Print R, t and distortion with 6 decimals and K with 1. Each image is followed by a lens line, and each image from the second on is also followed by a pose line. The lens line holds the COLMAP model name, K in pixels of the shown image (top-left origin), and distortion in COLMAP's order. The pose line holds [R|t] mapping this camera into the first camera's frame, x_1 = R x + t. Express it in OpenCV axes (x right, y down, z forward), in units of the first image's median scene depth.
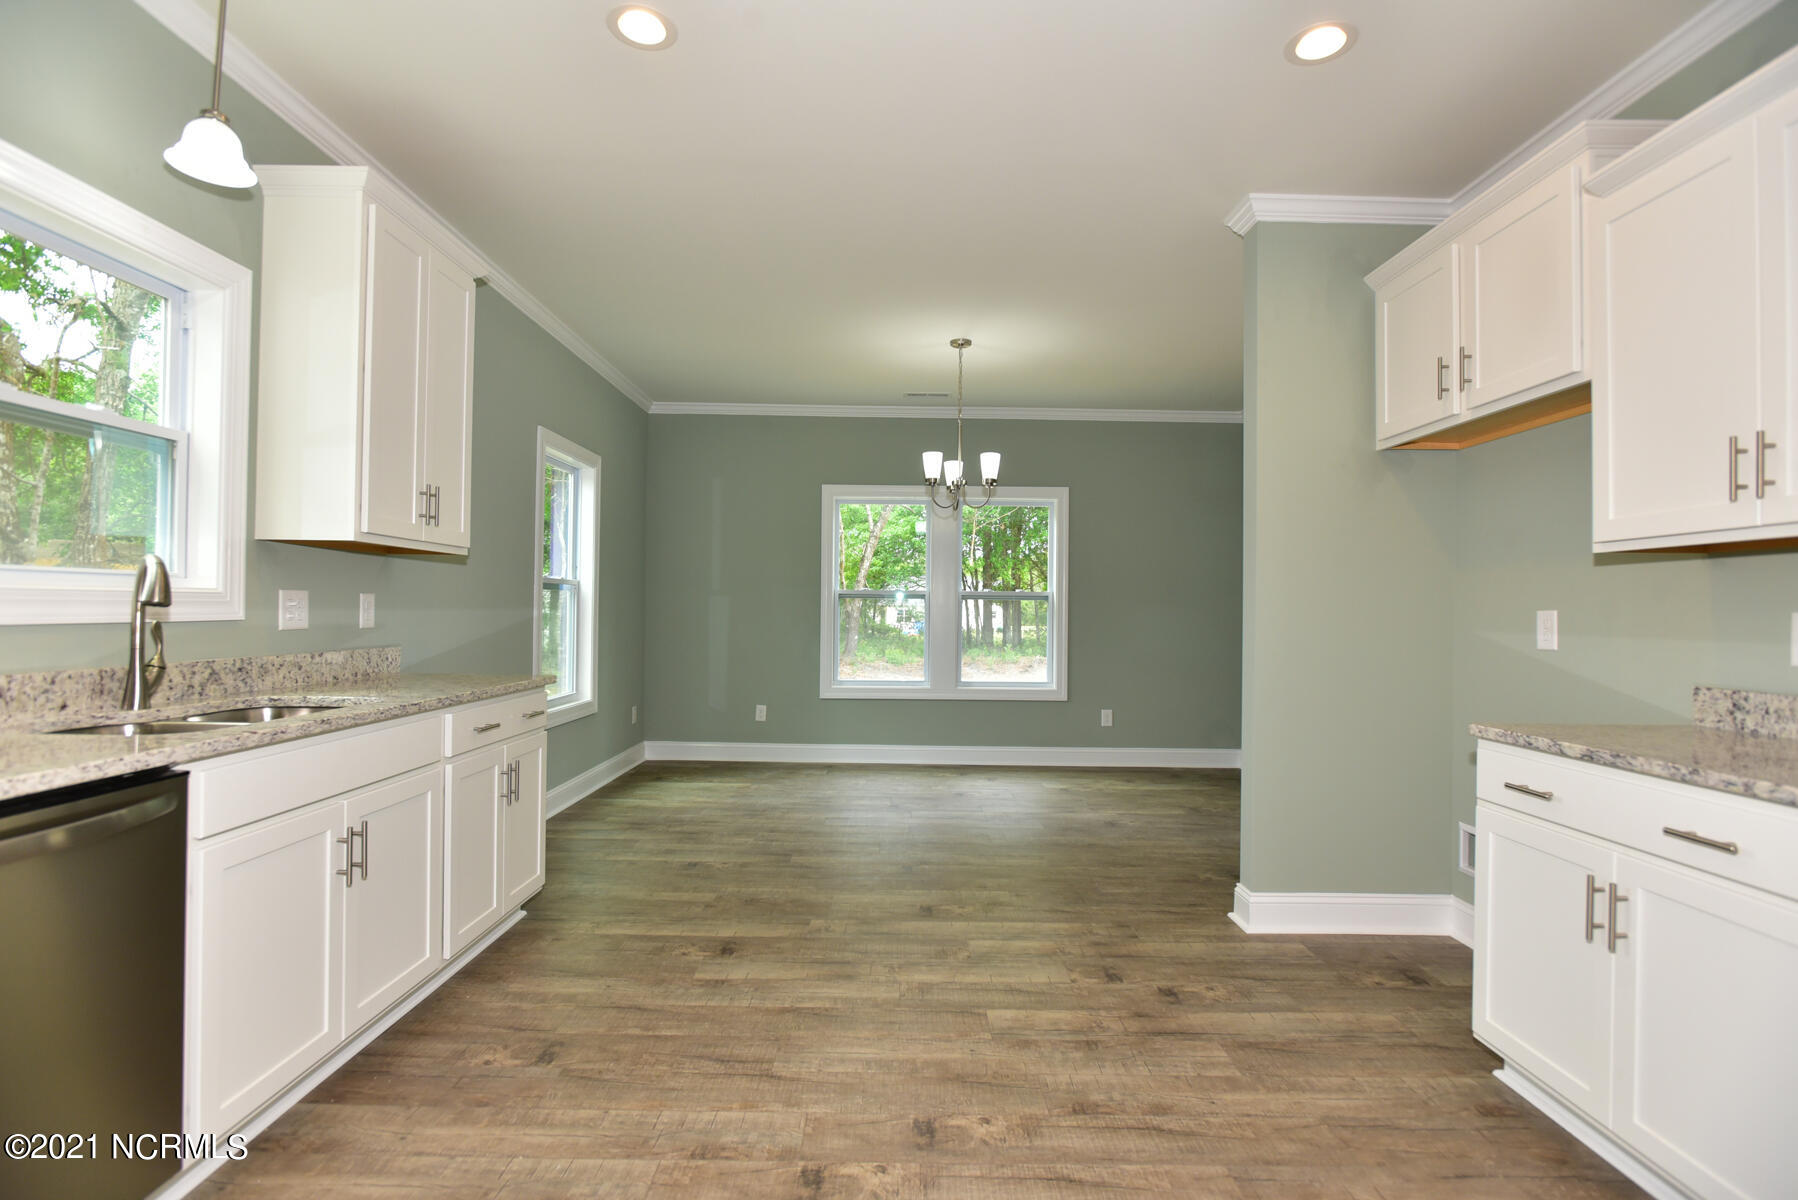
lens RADIAL K [[847.6, 0, 904.1], [0, 847.6, 602.2], [0, 0, 1]] dist [-0.013602, 0.000001]
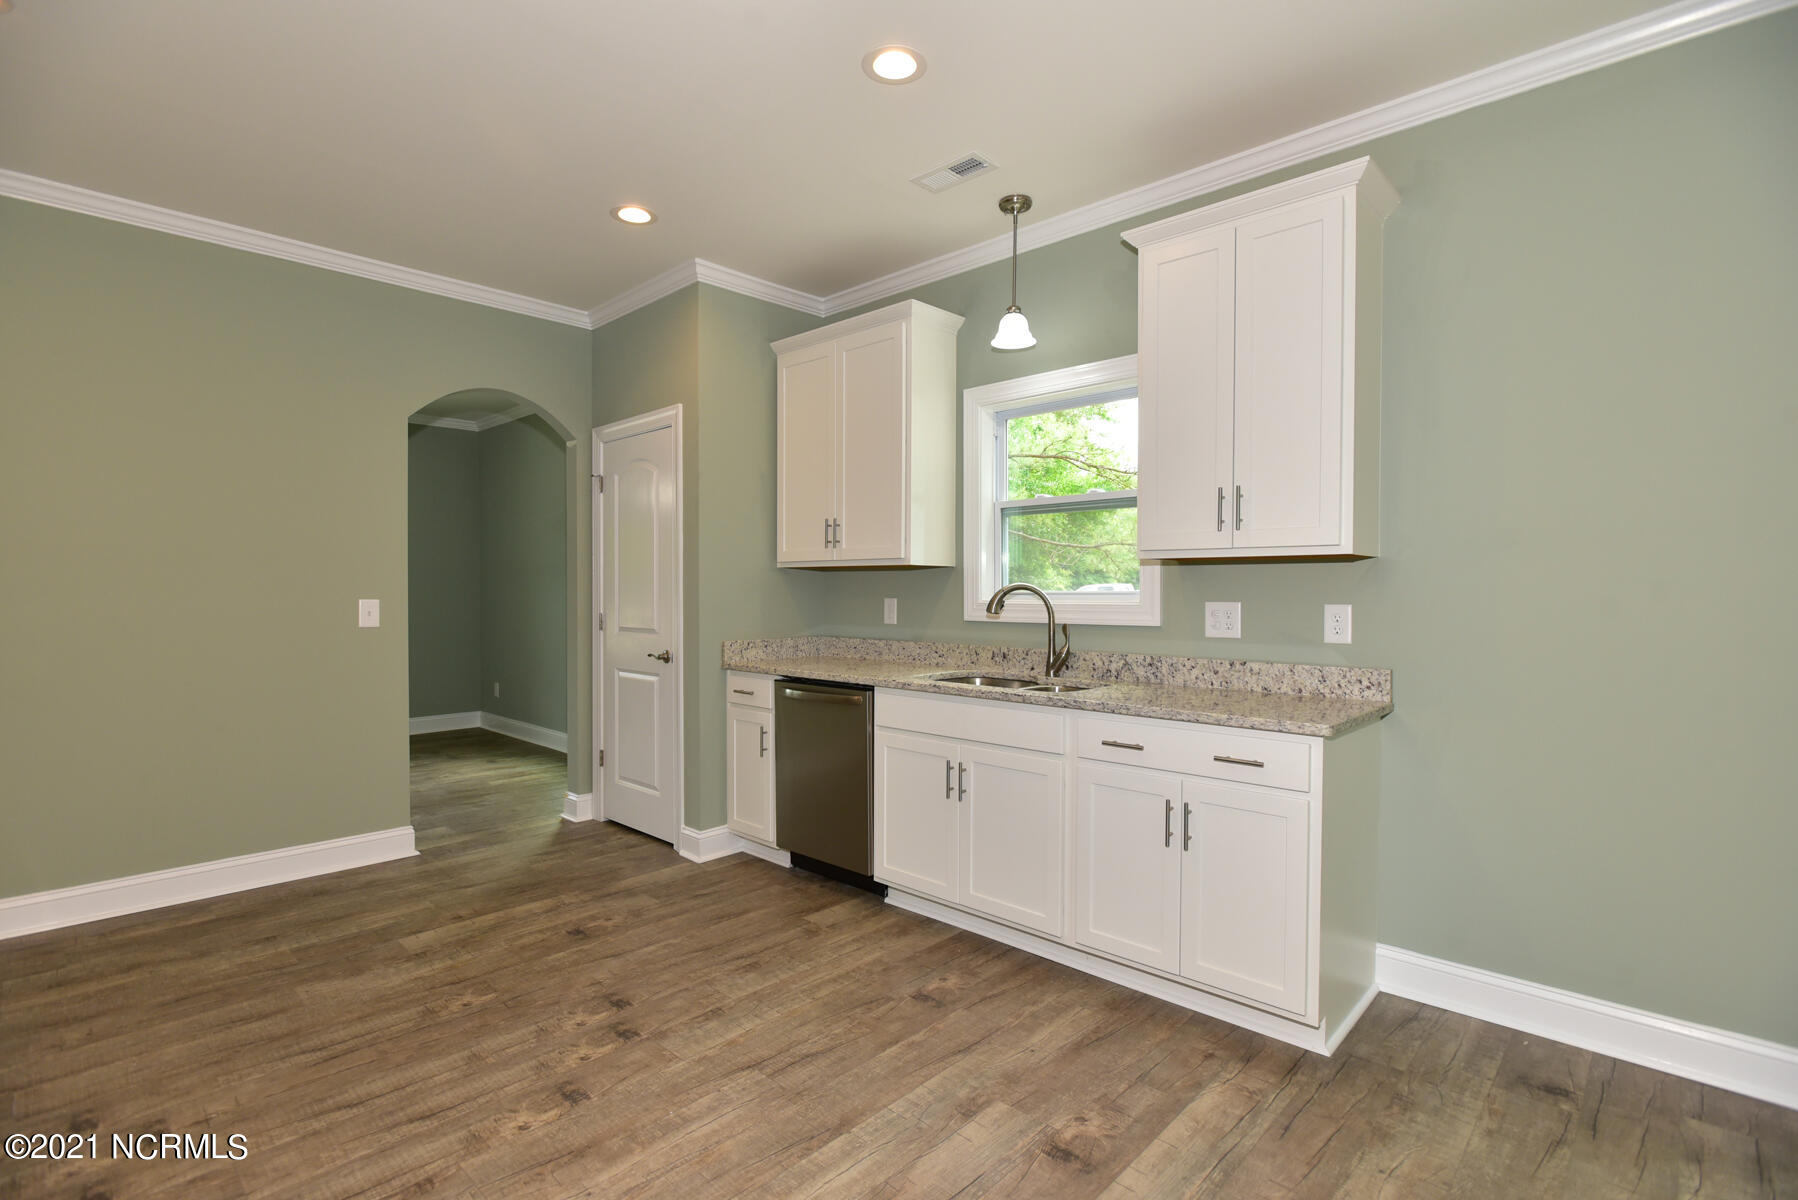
lens RADIAL K [[846.5, 0, 896.6], [0, 846.5, 600.1], [0, 0, 1]] dist [-0.012989, 0.000539]
pose [[-0.692491, -0.005075, -0.721409, 0.385523], [-0.003447, 0.999987, -0.003725, -0.011698], [0.721419, -0.000092, -0.692499, 1.507554]]
